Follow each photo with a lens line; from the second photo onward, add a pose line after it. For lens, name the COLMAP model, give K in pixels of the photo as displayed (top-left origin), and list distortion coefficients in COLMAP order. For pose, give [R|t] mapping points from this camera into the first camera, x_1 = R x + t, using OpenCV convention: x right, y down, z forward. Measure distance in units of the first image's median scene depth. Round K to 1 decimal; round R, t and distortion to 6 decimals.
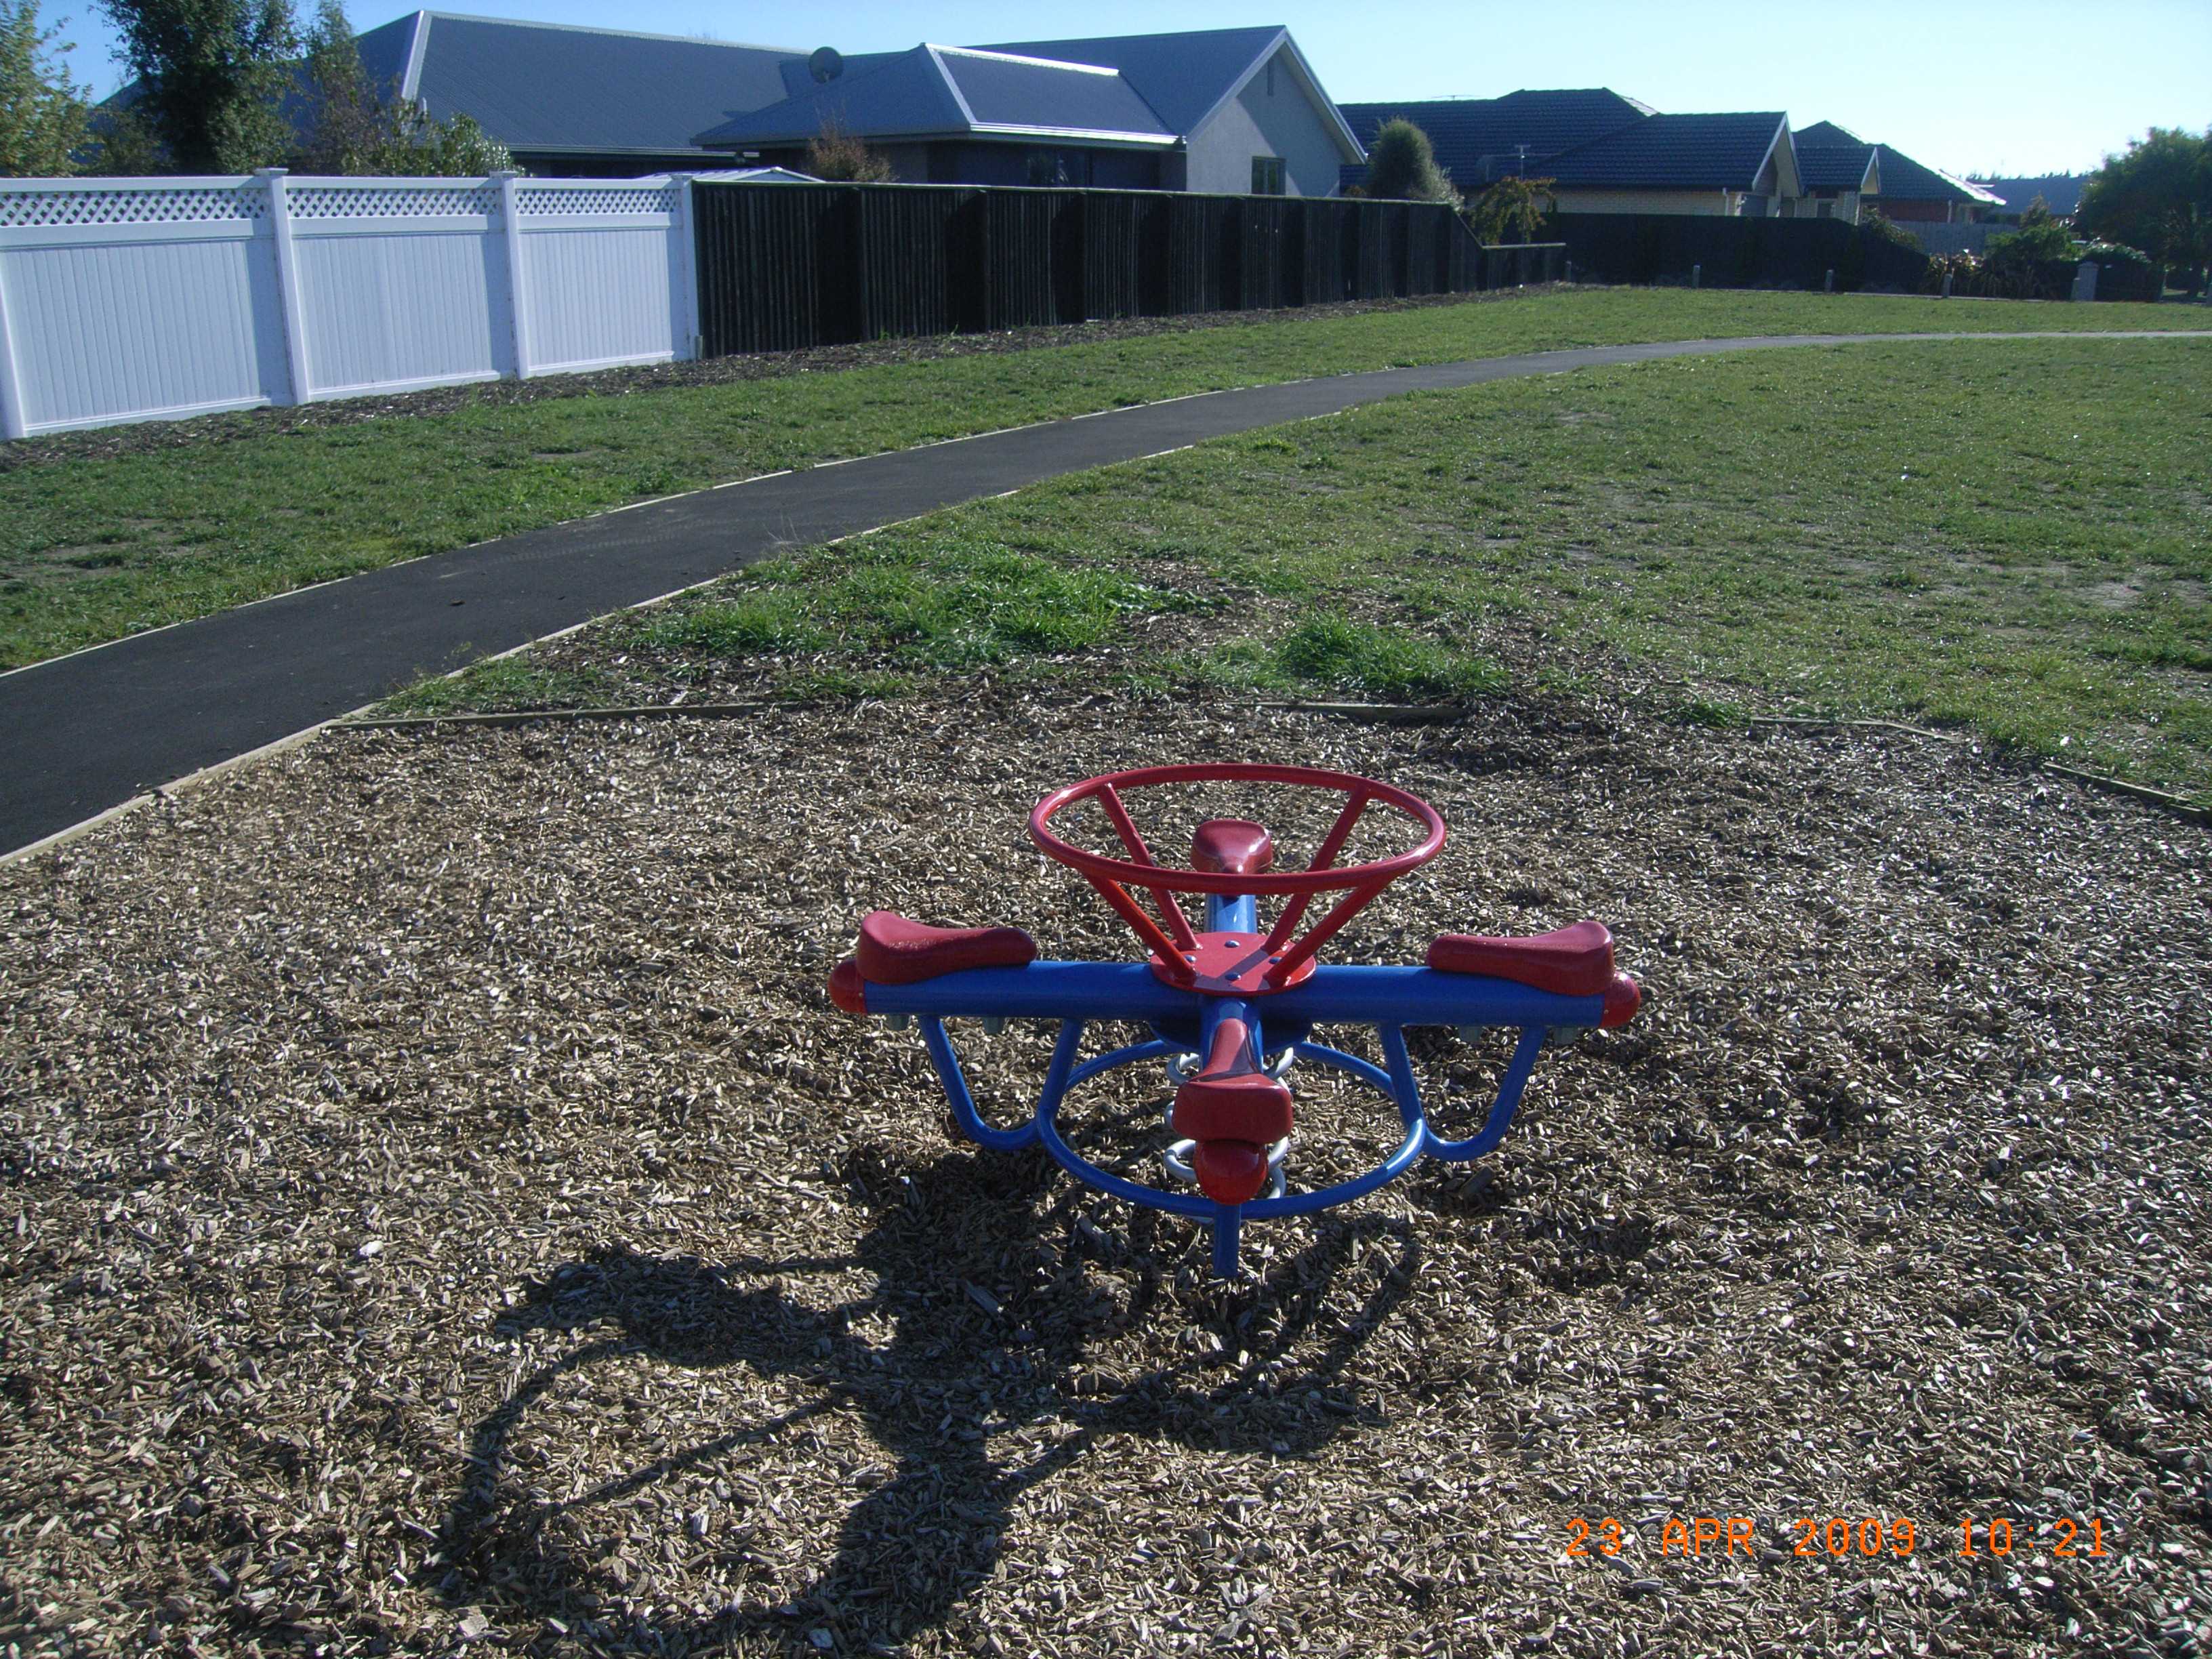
lens RADIAL K [[1819.3, 0, 1088.7], [0, 1819.3, 828.8], [0, 0, 1]] dist [-0.086713, -0.019287]
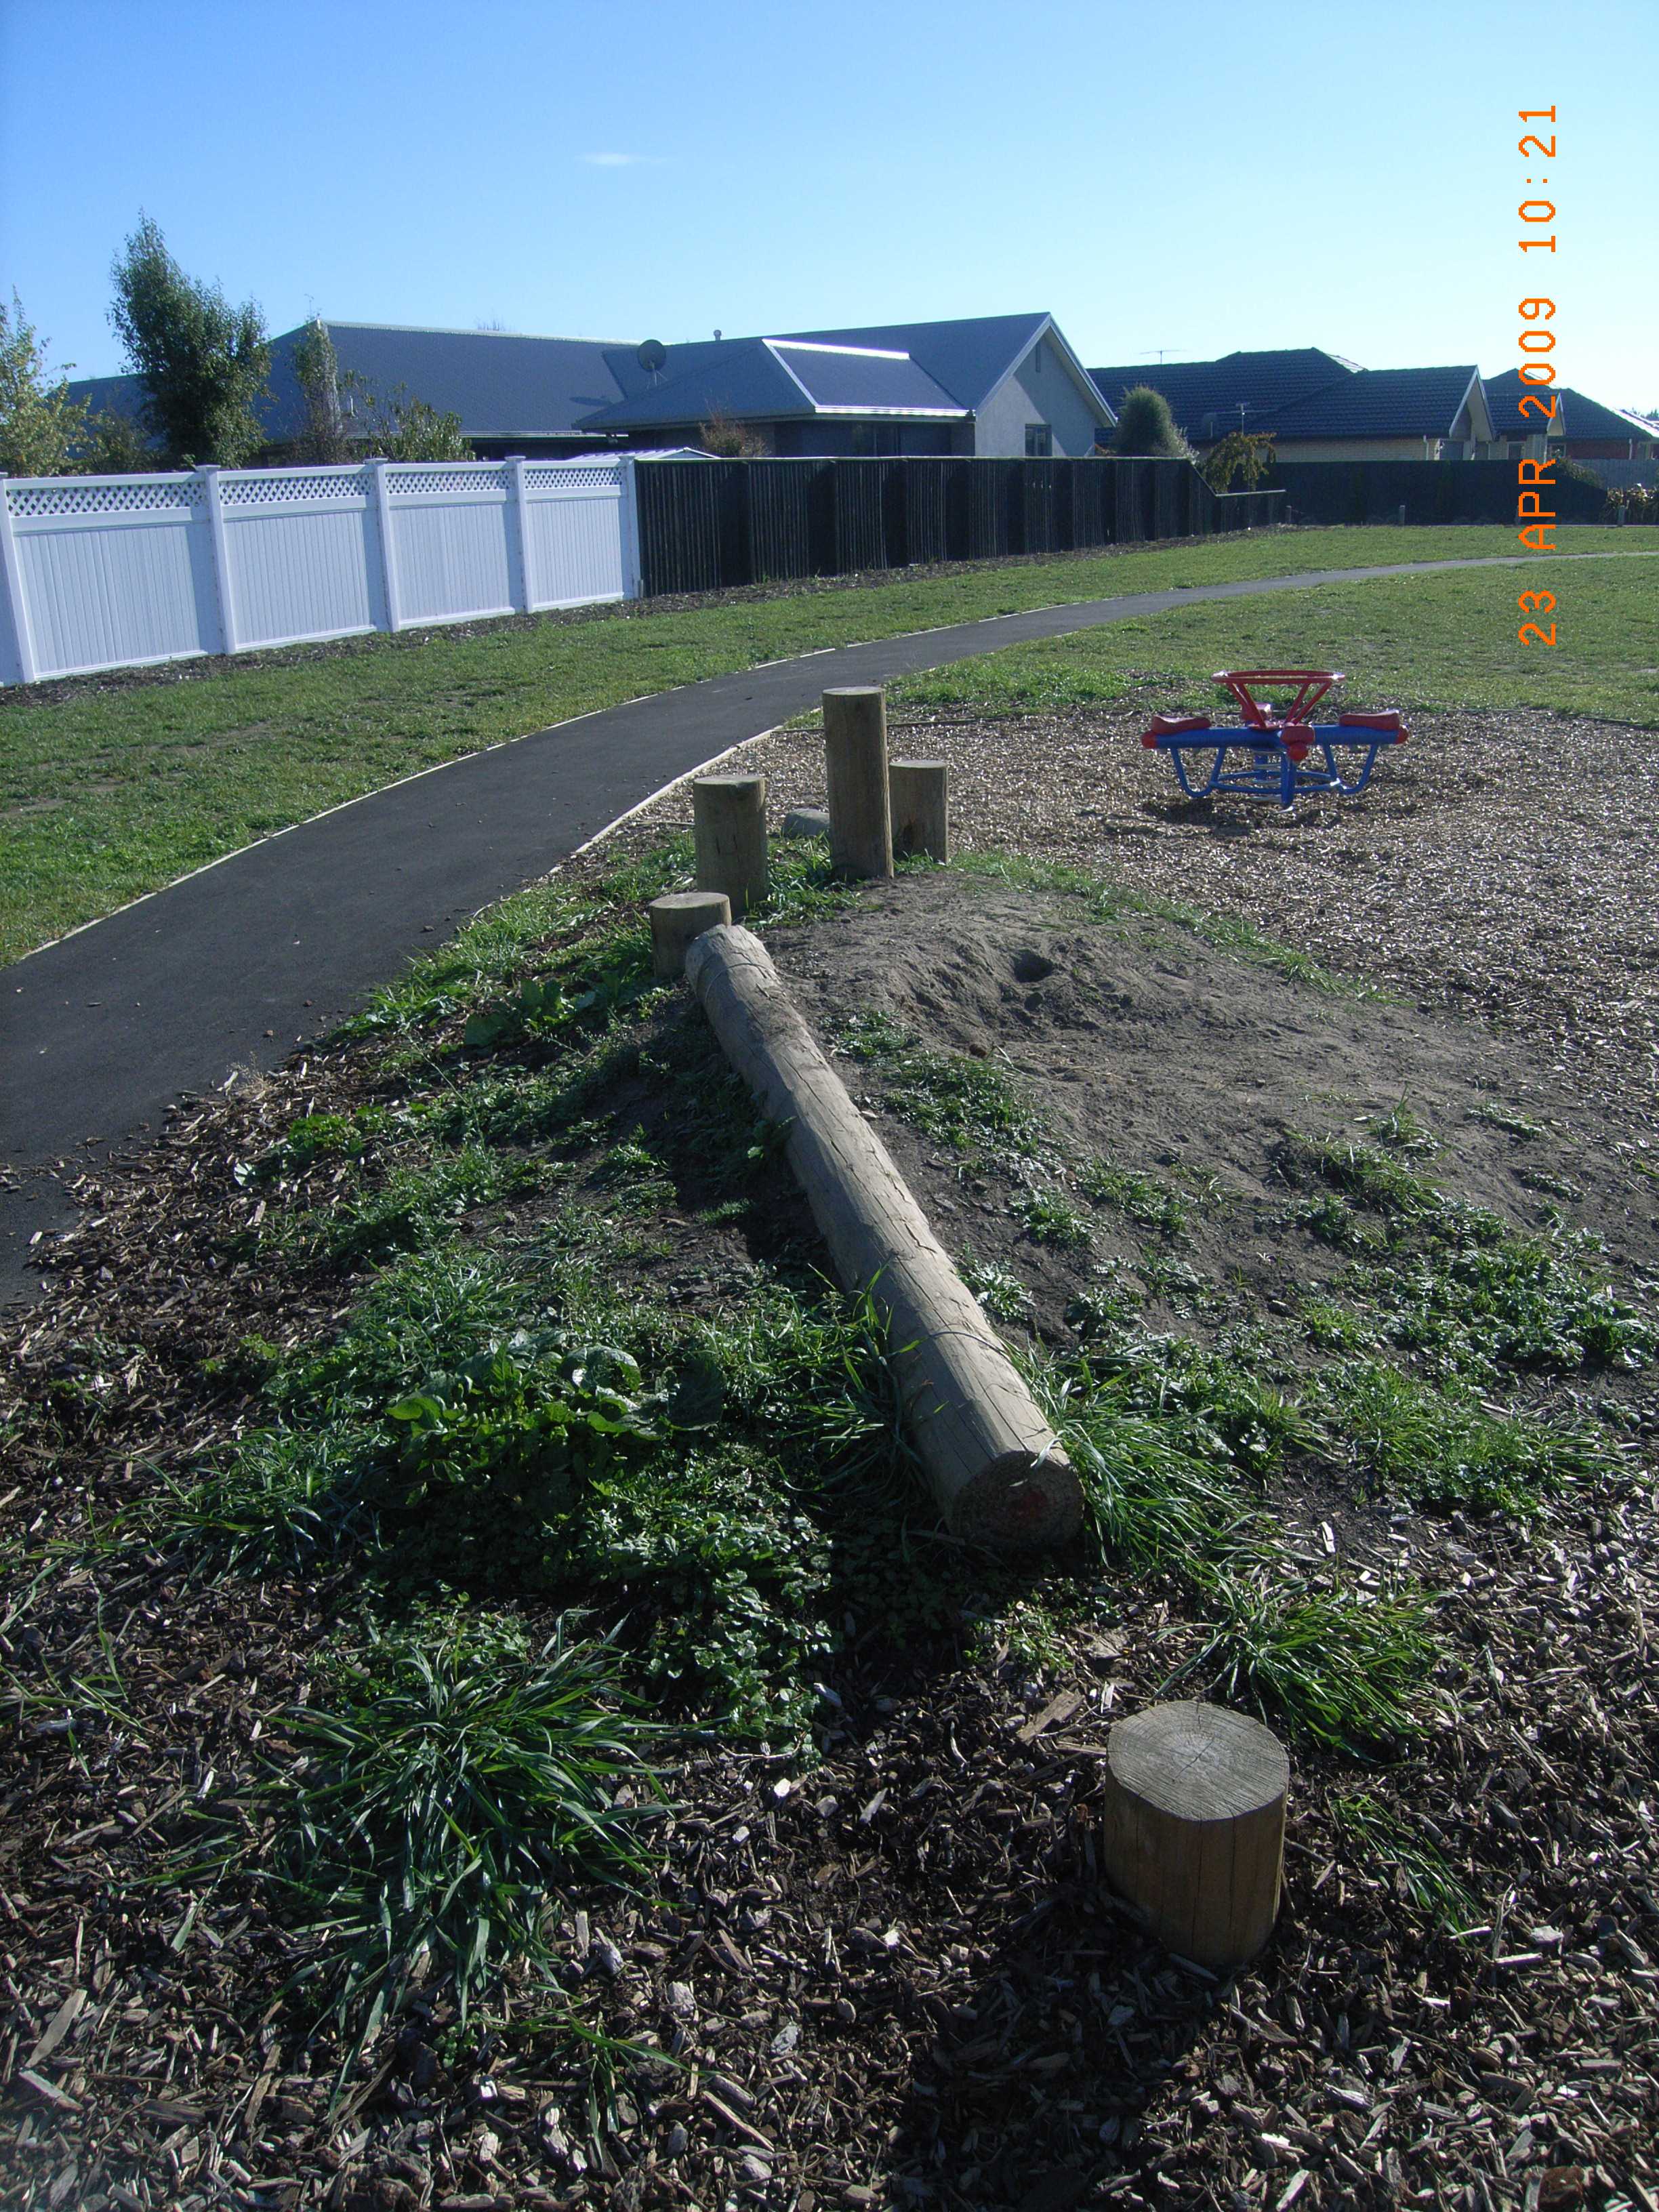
lens RADIAL K [[1819.3, 0, 847.1], [0, 1819.3, 1107.8], [0, 0, 1]] dist [-0.086713, -0.019287]
pose [[0.999124, -0.037932, 0.017647, -0.063615], [0.037773, 0.999243, 0.009273, 0.058571], [-0.017986, -0.008598, 0.999801, -0.179191]]
